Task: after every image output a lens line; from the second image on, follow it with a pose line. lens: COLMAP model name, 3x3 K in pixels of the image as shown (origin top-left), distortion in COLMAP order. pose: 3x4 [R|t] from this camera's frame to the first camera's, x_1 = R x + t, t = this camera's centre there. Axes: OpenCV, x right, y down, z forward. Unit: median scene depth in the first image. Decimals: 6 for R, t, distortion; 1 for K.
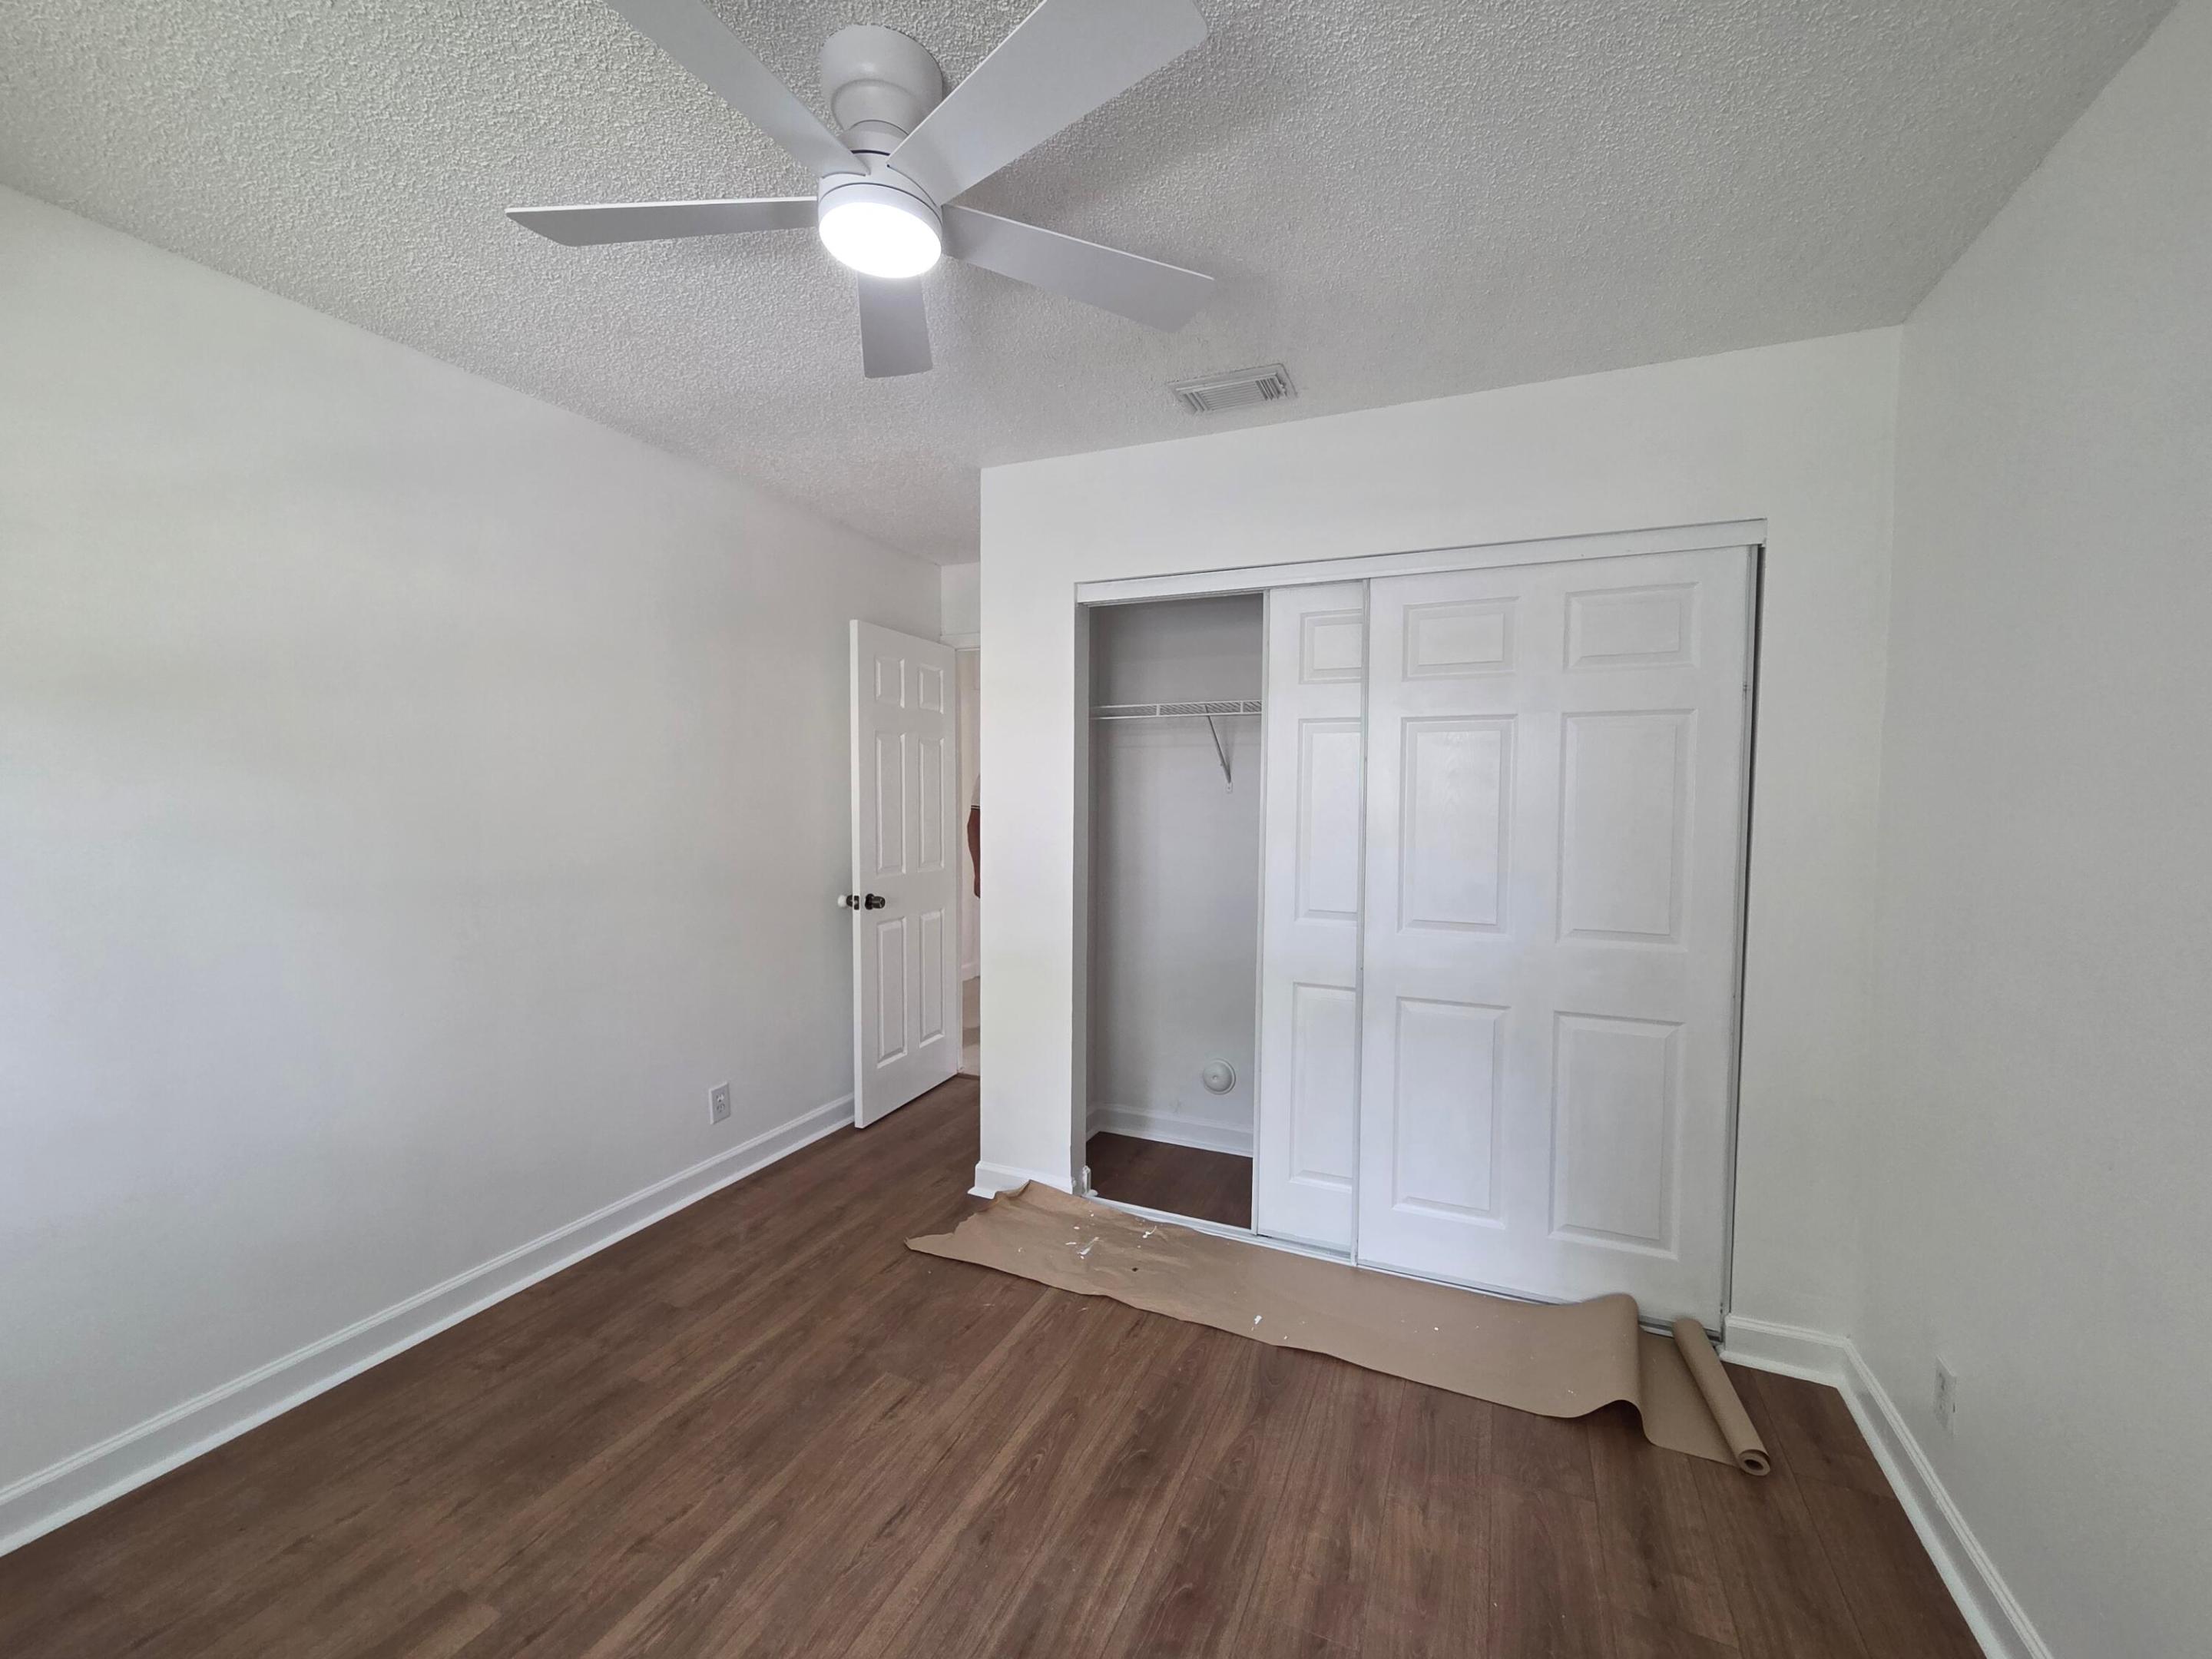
lens RADIAL K [[903.2, 0, 1102.7], [0, 903.2, 830.4], [0, 0, 1]] dist [0.002248, 0.000073]
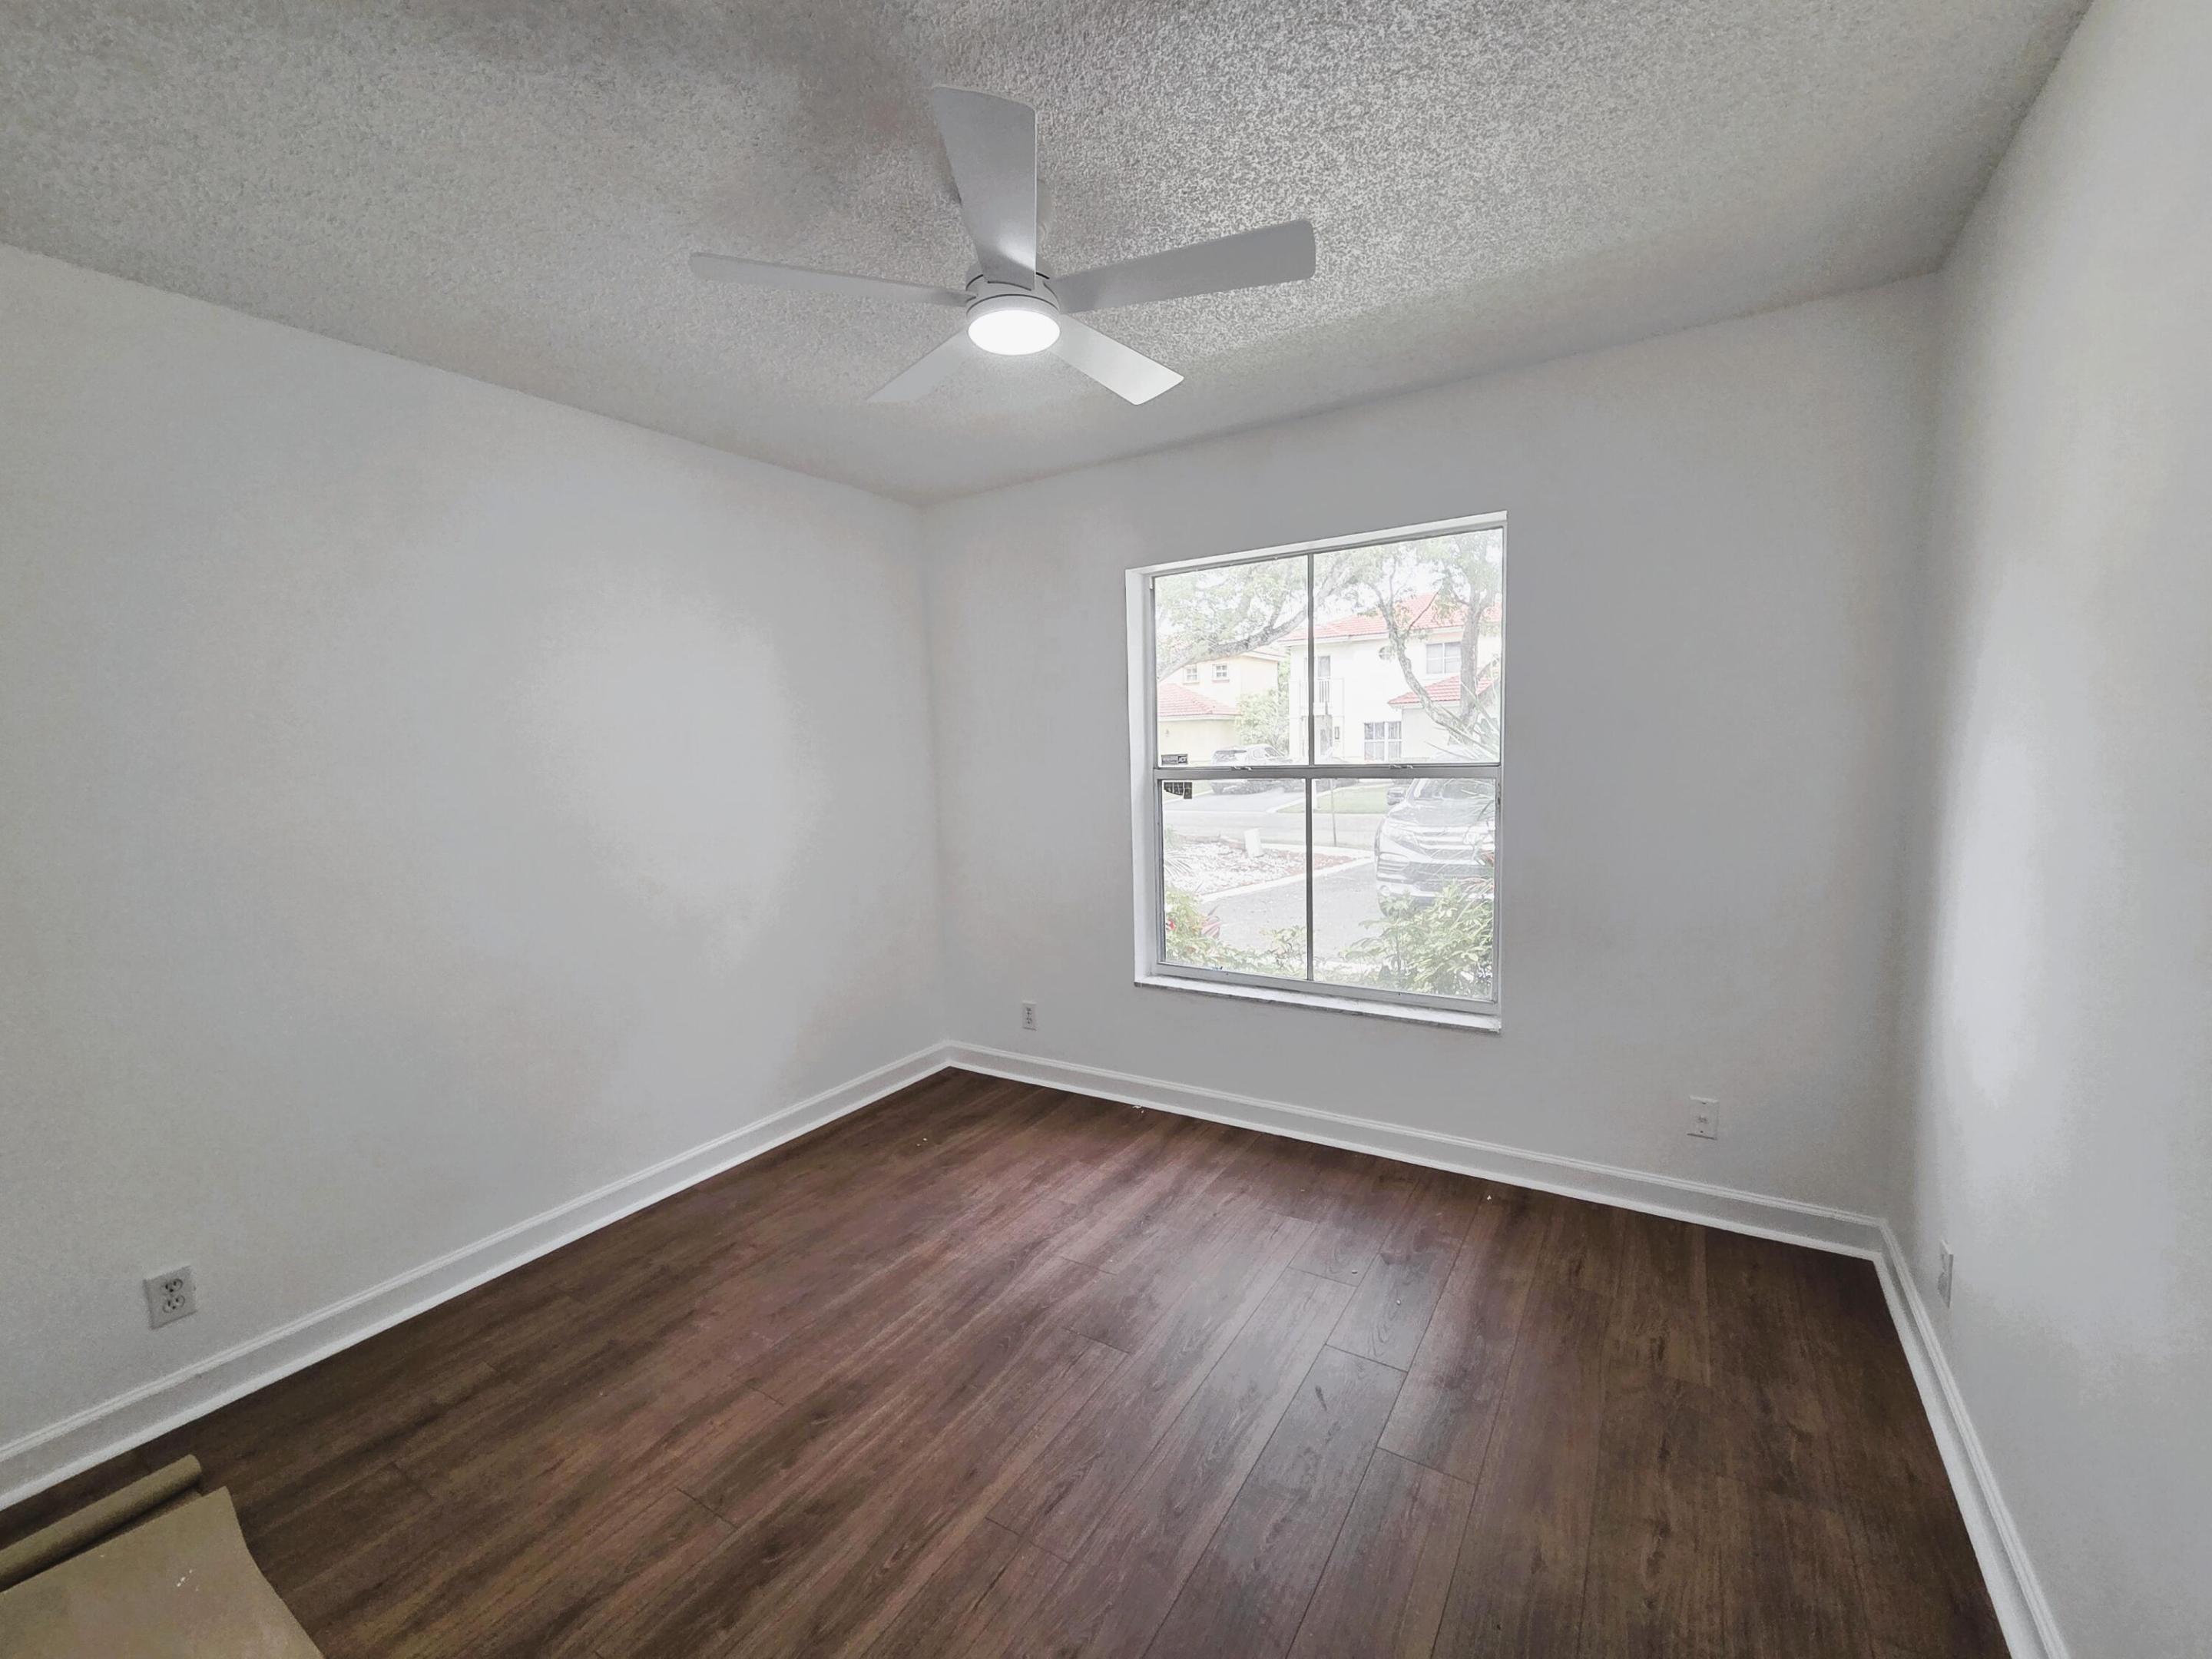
lens RADIAL K [[903.2, 0, 1108.4], [0, 903.2, 831.0], [0, 0, 1]] dist [0.002248, 0.000073]
pose [[-0.989286, 0.010357, 0.145624, -0.440866], [0.032277, 0.988313, 0.148980, -0.104339], [-0.142379, 0.152084, -0.978059, 1.856979]]
